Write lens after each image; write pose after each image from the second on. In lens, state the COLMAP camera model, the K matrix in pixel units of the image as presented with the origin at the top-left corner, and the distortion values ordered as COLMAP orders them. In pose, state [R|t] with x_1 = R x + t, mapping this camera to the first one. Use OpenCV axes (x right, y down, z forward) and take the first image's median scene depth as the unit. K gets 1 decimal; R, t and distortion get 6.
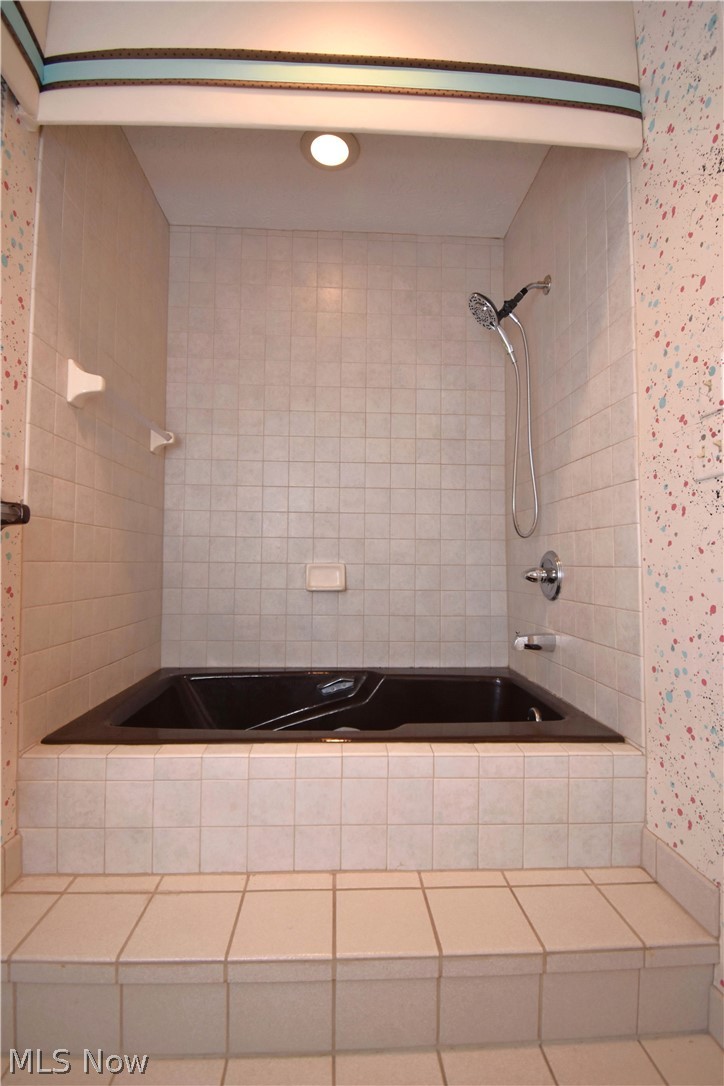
lens RADIAL K [[497.5, 0, 361.8], [0, 497.5, 545.2], [0, 0, 1]] dist [-0.003591, -0.004810]
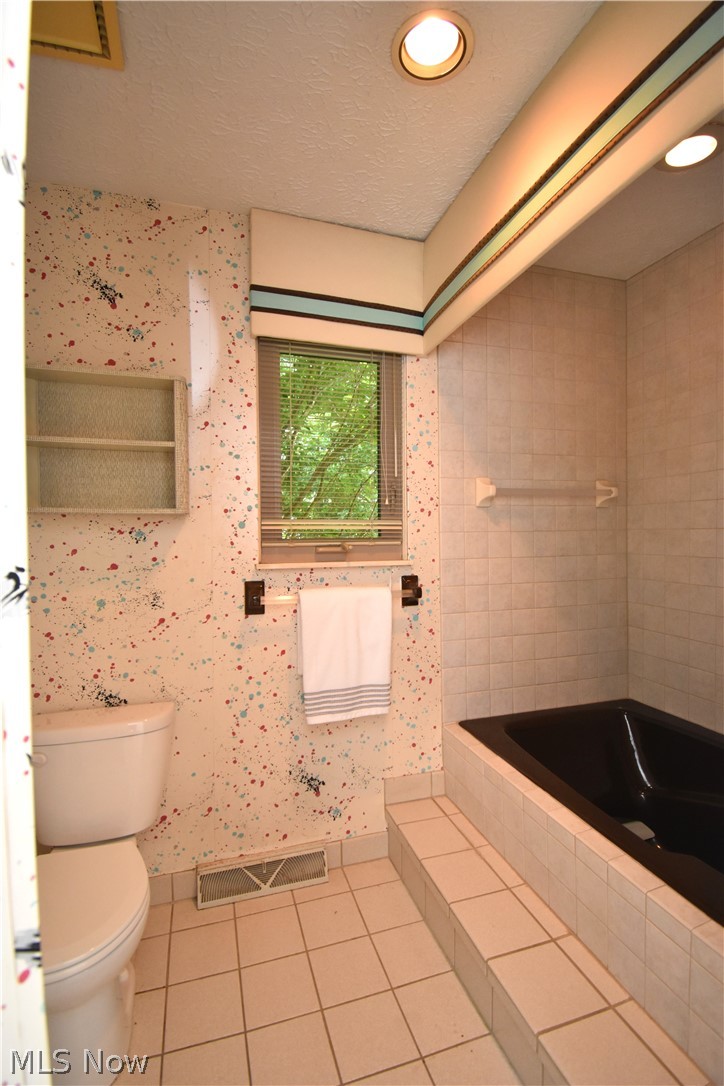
lens RADIAL K [[497.5, 0, 363.4], [0, 497.5, 541.4], [0, 0, 1]] dist [-0.003591, -0.004810]
pose [[0.257700, 0.001347, -0.966224, 0.494509], [0.047458, 0.998774, 0.014050, -0.139558], [0.965059, -0.049476, 0.257321, 0.171805]]
